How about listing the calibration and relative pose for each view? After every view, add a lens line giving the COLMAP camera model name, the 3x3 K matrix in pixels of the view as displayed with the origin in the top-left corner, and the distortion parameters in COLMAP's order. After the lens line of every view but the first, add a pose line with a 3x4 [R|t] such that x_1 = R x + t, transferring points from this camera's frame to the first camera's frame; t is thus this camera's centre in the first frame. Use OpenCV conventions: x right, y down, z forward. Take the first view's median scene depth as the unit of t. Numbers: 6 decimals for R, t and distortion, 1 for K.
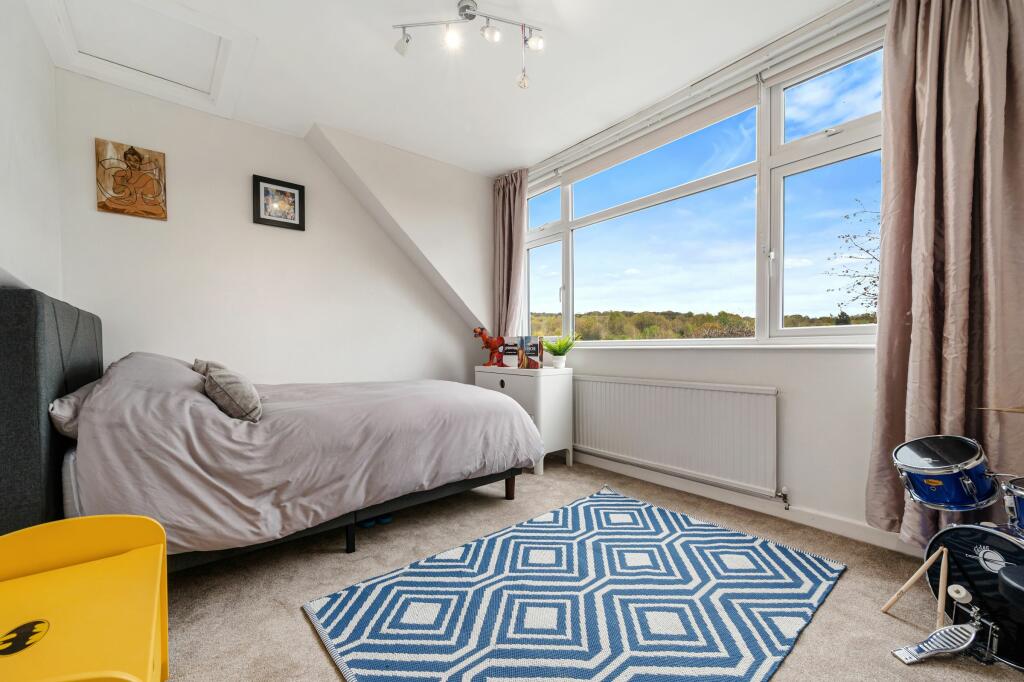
lens RADIAL K [[407.0, 0, 514.4], [0, 407.0, 344.9], [0, 0, 1]] dist [-0.002536, -0.000149]
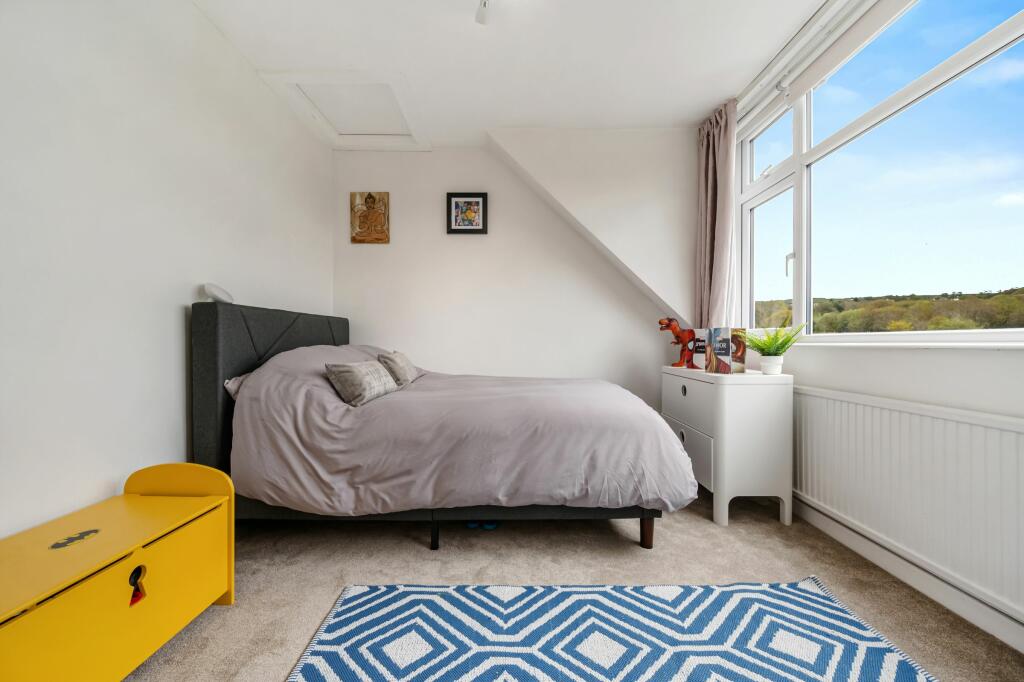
lens RADIAL K [[407.0, 0, 510.9], [0, 407.0, 336.8], [0, 0, 1]] dist [-0.002536, -0.000149]
pose [[0.763150, -0.003559, -0.646211, 0.315143], [-0.000900, 0.999978, -0.006570, -0.000229], [0.646220, 0.005595, 0.763130, 0.299779]]
